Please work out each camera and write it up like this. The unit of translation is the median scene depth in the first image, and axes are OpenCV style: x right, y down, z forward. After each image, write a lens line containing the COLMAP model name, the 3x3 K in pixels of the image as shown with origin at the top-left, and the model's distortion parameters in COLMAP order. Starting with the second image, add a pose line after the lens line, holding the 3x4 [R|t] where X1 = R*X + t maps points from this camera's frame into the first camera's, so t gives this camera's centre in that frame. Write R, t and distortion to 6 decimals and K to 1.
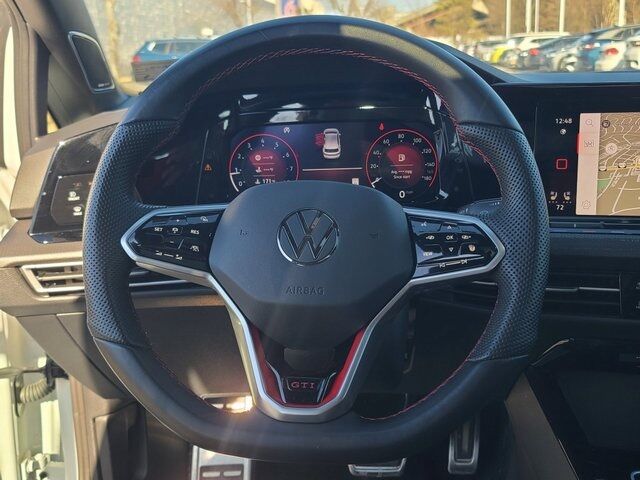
lens RADIAL K [[708.0, 0, 299.7], [0, 708.0, 238.7], [0, 0, 1]] dist [0.050428, -0.016547]
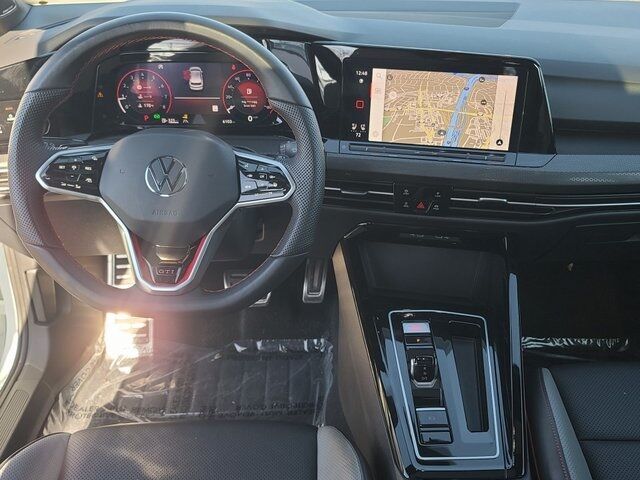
lens RADIAL K [[708.0, 0, 299.7], [0, 708.0, 238.7], [0, 0, 1]] dist [0.050428, -0.016547]
pose [[0.995053, -0.011088, 0.098726, 0.129003], [-0.015510, 0.964227, 0.264625, -0.250194], [-0.098128, -0.264847, 0.959285, -0.443675]]
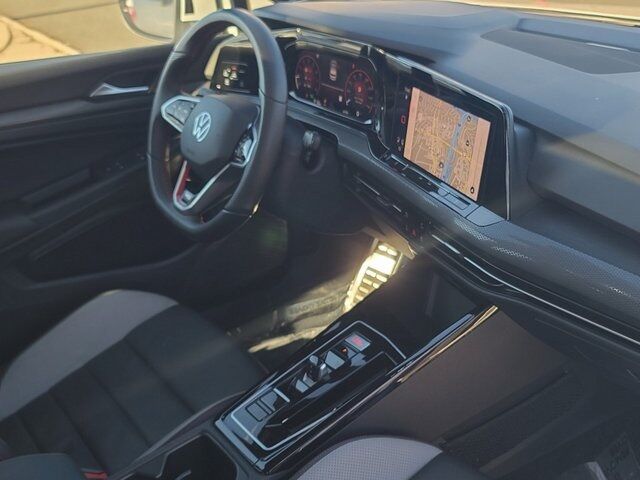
lens RADIAL K [[708.0, 0, 299.7], [0, 708.0, 238.7], [0, 0, 1]] dist [0.050428, -0.016547]
pose [[0.628311, 0.354024, -0.692742, 1.517640], [-0.153904, 0.929423, 0.335390, -0.380308], [0.762587, -0.104114, 0.638452, -0.111857]]
